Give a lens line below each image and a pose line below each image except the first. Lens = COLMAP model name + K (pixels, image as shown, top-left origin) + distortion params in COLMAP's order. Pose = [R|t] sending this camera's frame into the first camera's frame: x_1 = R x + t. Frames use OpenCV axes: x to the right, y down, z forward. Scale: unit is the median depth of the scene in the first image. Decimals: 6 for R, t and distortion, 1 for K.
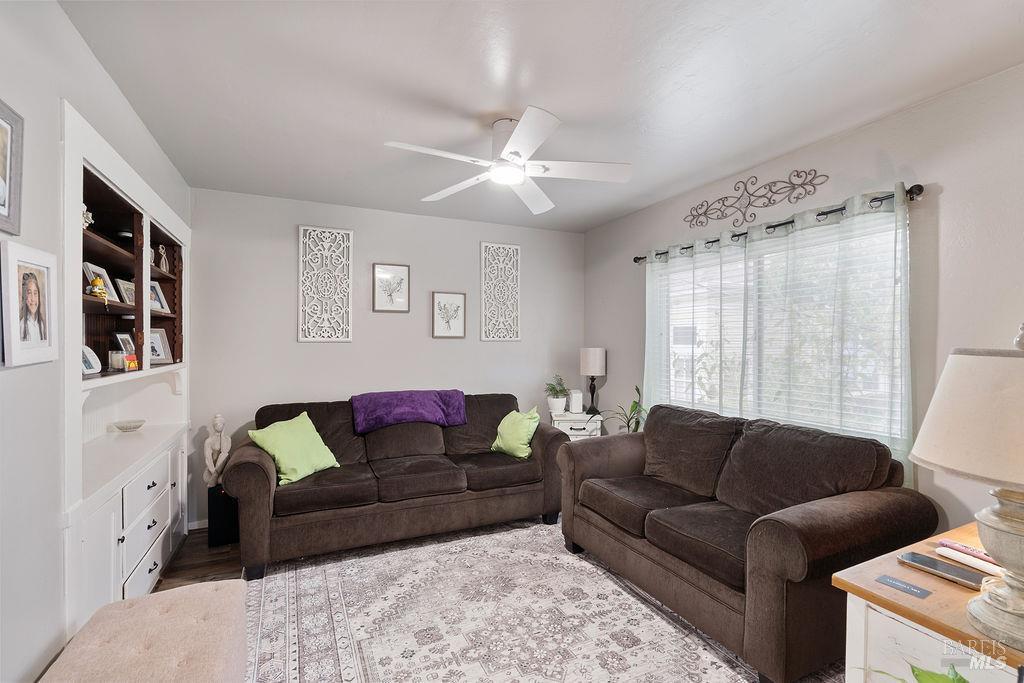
lens RADIAL K [[466.0, 0, 510.5], [0, 466.0, 346.4], [0, 0, 1]] dist [-0.000794, 0.000182]
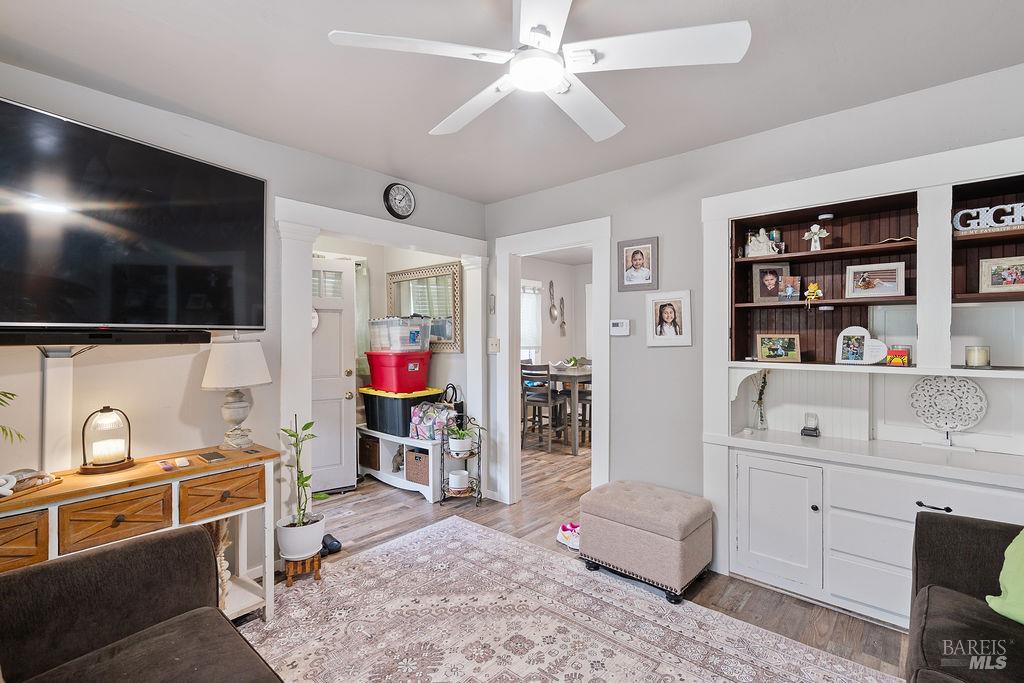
lens RADIAL K [[466.0, 0, 510.5], [0, 466.0, 346.4], [0, 0, 1]] dist [-0.000794, 0.000182]
pose [[-0.918749, 0.008279, -0.394756, 0.321683], [-0.002507, 0.999638, 0.026800, -0.012383], [0.394835, 0.025612, -0.918395, 1.849832]]
